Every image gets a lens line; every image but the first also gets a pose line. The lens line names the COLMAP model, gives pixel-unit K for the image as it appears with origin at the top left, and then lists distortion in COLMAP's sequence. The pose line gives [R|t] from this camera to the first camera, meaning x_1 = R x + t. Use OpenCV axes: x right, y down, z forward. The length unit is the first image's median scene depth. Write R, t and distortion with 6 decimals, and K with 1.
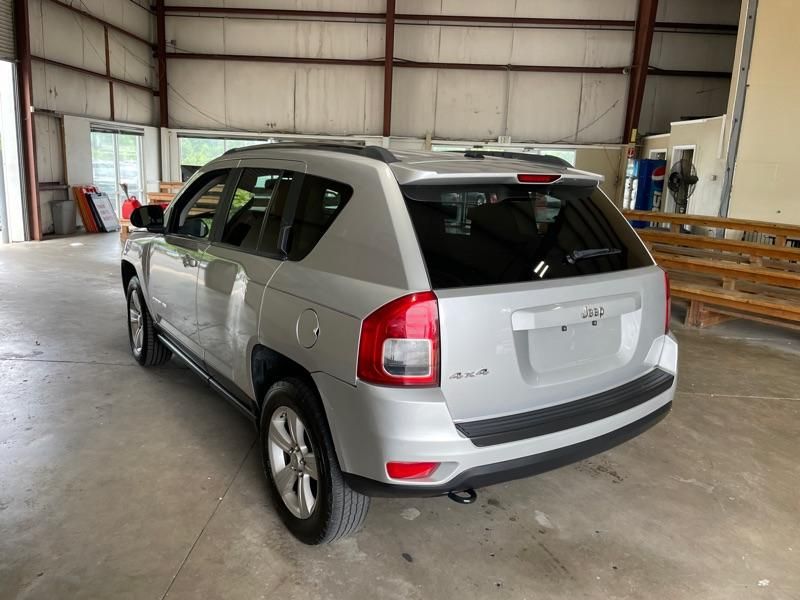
lens RADIAL K [[581.2, 0, 423.0], [0, 581.2, 279.6], [0, 0, 1]] dist [0.032135, -0.064375]
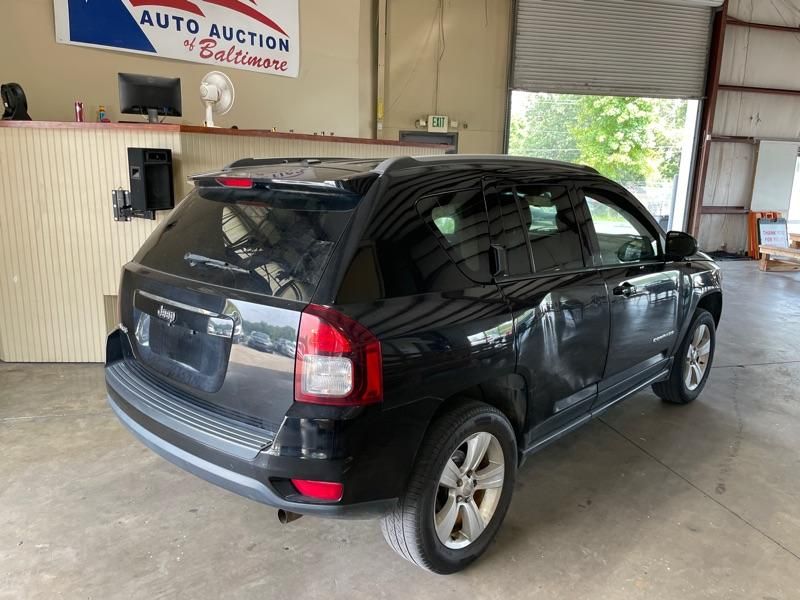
lens RADIAL K [[590.2, 0, 394.2], [0, 590.2, 300.1], [0, 0, 1]] dist [0.039394, -0.064296]
pose [[0.298387, 0.162169, -0.940567, 0.200204], [-0.179597, 0.977396, 0.111543, -0.015589], [0.937395, 0.135640, 0.320767, 0.121757]]
